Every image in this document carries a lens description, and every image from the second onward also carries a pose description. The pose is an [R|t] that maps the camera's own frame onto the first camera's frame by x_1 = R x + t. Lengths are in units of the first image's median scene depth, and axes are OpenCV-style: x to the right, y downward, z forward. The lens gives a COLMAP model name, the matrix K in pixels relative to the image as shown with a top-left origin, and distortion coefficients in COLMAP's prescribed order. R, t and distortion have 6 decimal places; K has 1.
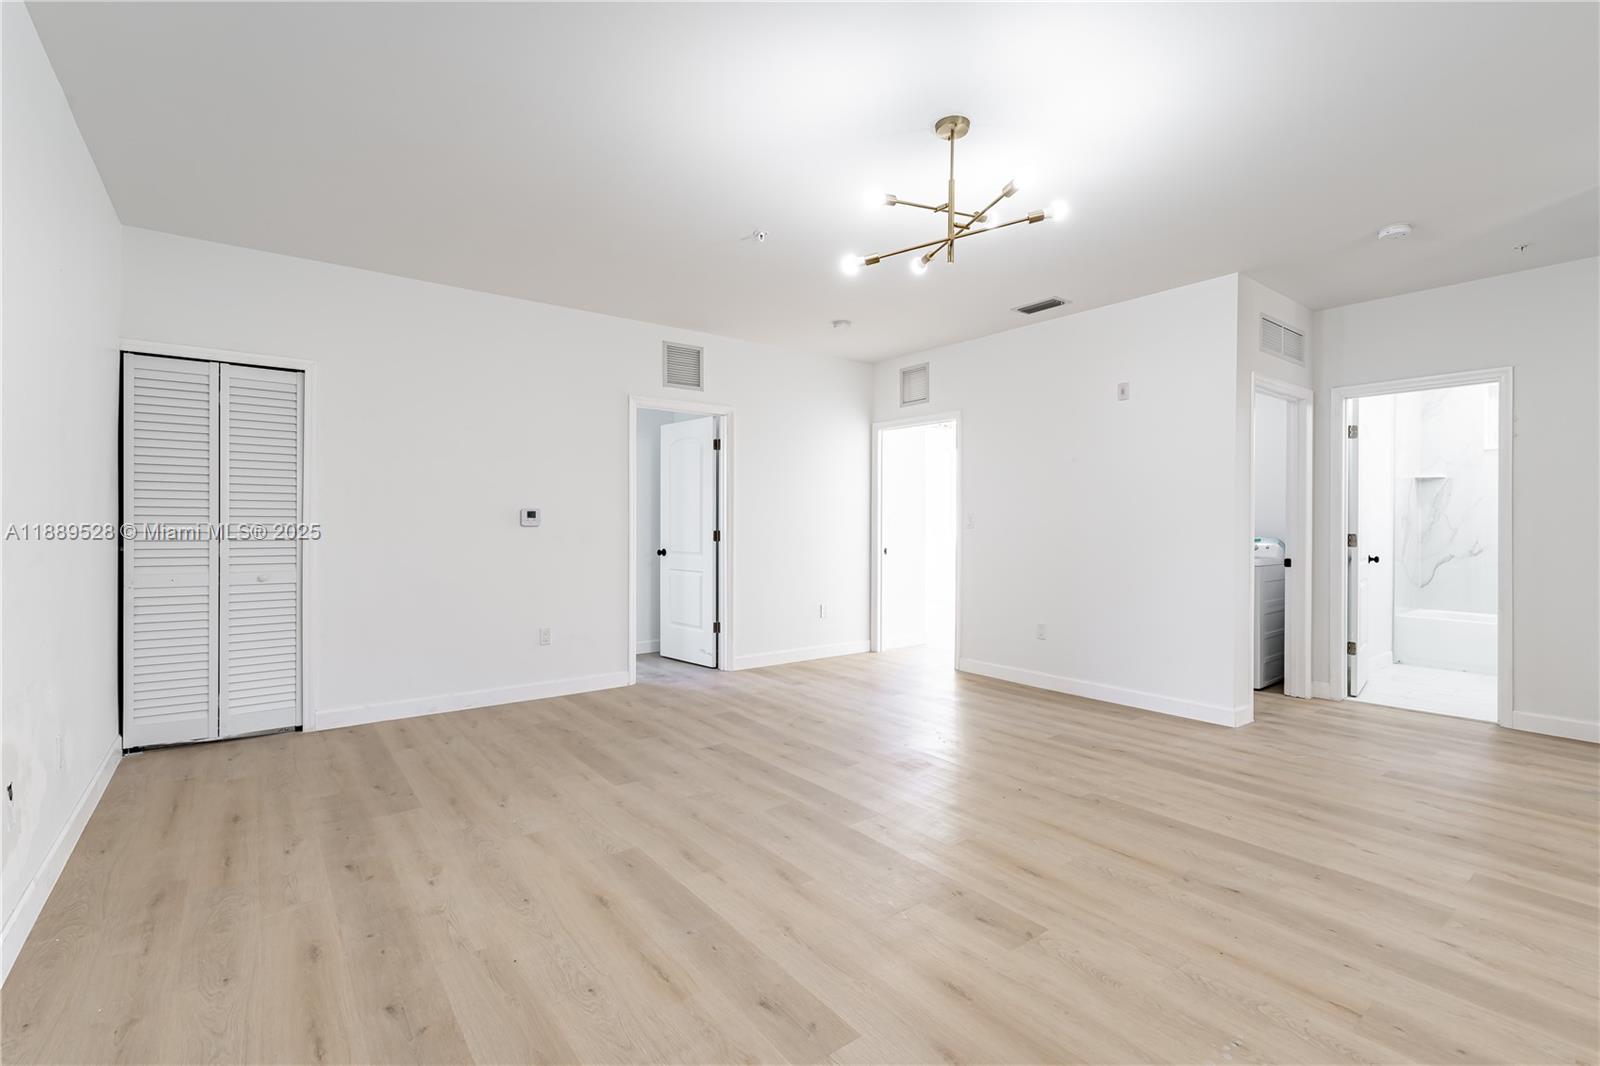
lens RADIAL K [[719.3, 0, 800.0], [0, 719.3, 533.0], [0, 0, 1]] dist [-0.003163, -0.000460]
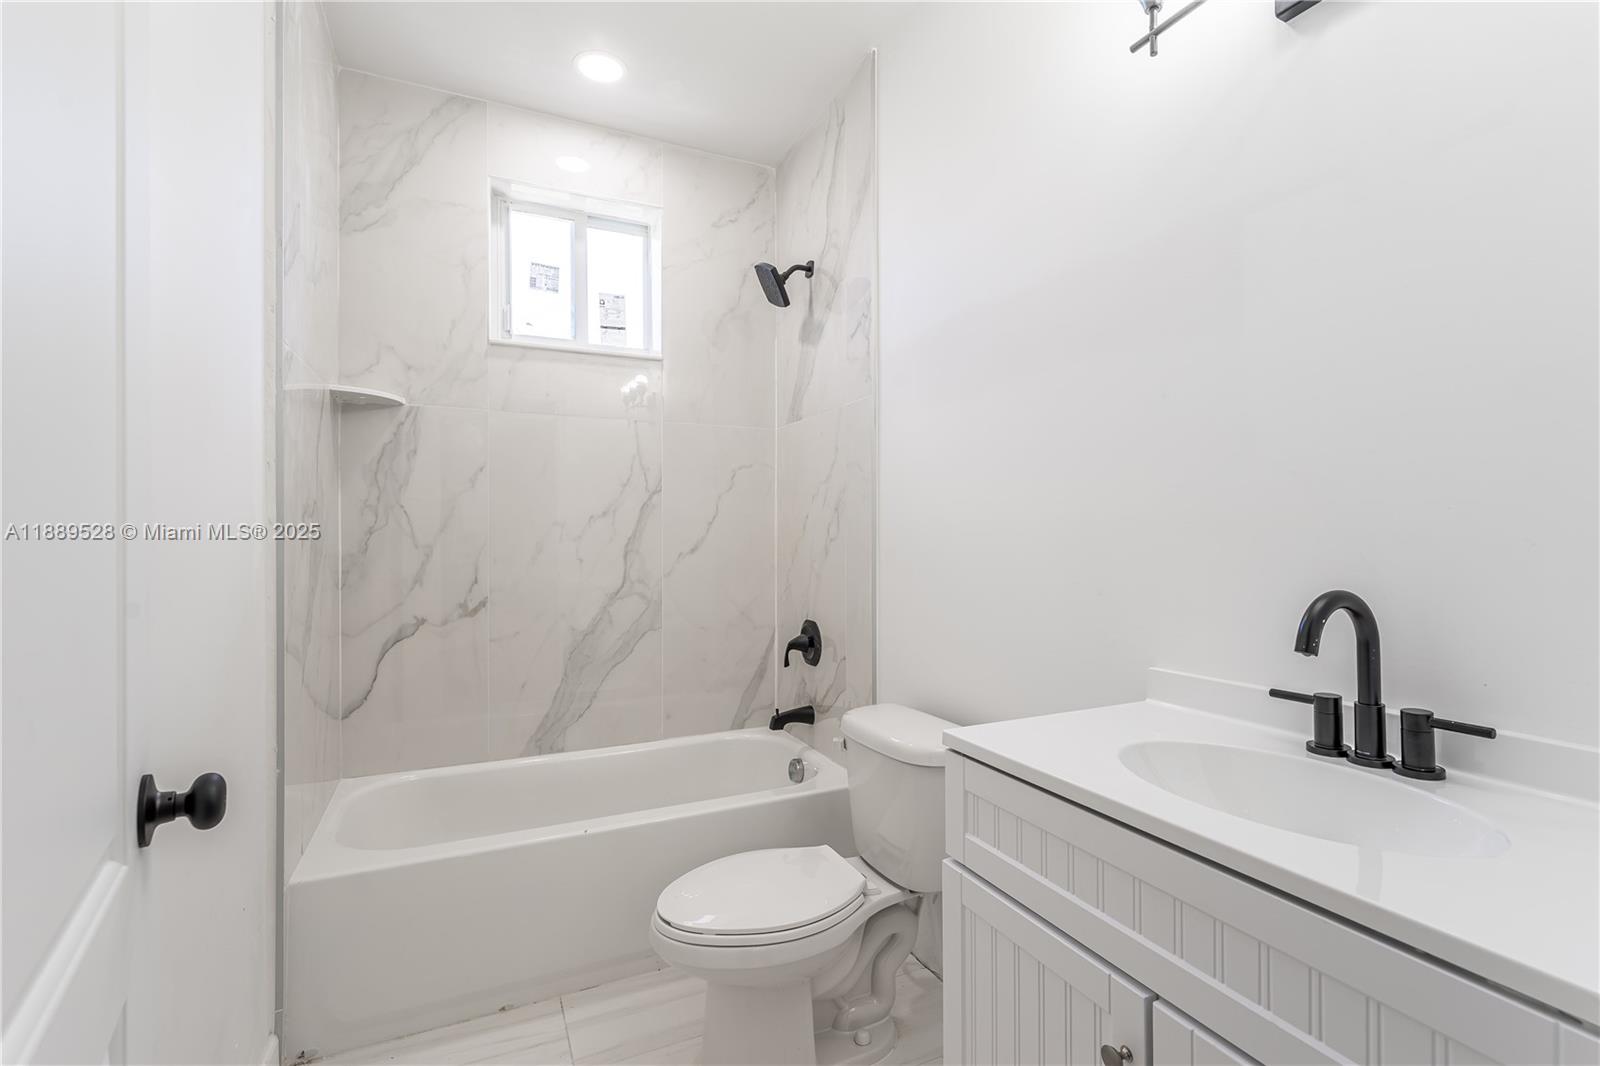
lens RADIAL K [[719.3, 0, 800.0], [0, 719.3, 533.0], [0, 0, 1]] dist [-0.003163, -0.000460]
pose [[0.210157, 0.003275, 0.977662, 0.593112], [0.012537, 0.999903, -0.006044, -0.007965], [-0.977587, 0.013527, 0.210095, 0.735339]]
